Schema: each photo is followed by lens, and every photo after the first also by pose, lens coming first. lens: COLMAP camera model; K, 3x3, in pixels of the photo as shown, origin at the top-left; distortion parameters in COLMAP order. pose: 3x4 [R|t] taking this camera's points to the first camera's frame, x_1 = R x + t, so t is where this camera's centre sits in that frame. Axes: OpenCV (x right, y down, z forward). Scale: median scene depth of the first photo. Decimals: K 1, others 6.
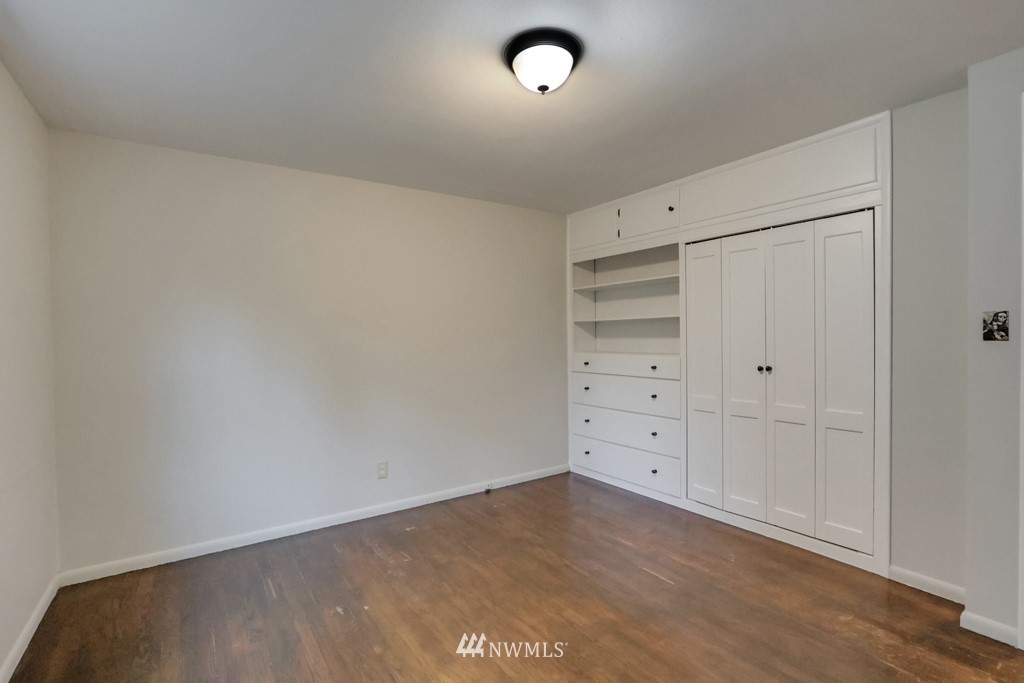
lens RADIAL K [[473.2, 0, 507.9], [0, 473.2, 343.2], [0, 0, 1]] dist [-0.015851, 0.003199]
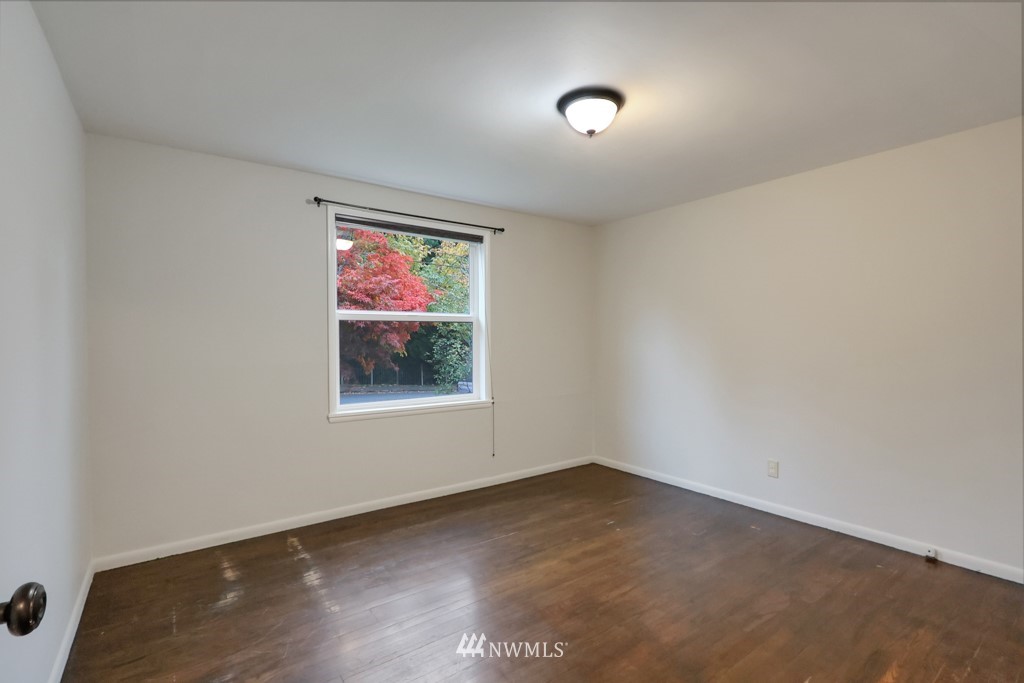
lens RADIAL K [[473.2, 0, 507.9], [0, 473.2, 343.2], [0, 0, 1]] dist [-0.015851, 0.003199]
pose [[0.033334, 0.028759, -0.999030, 0.847452], [-0.012368, 0.999521, 0.028360, -0.022750], [0.999368, 0.011411, 0.033673, 0.486473]]
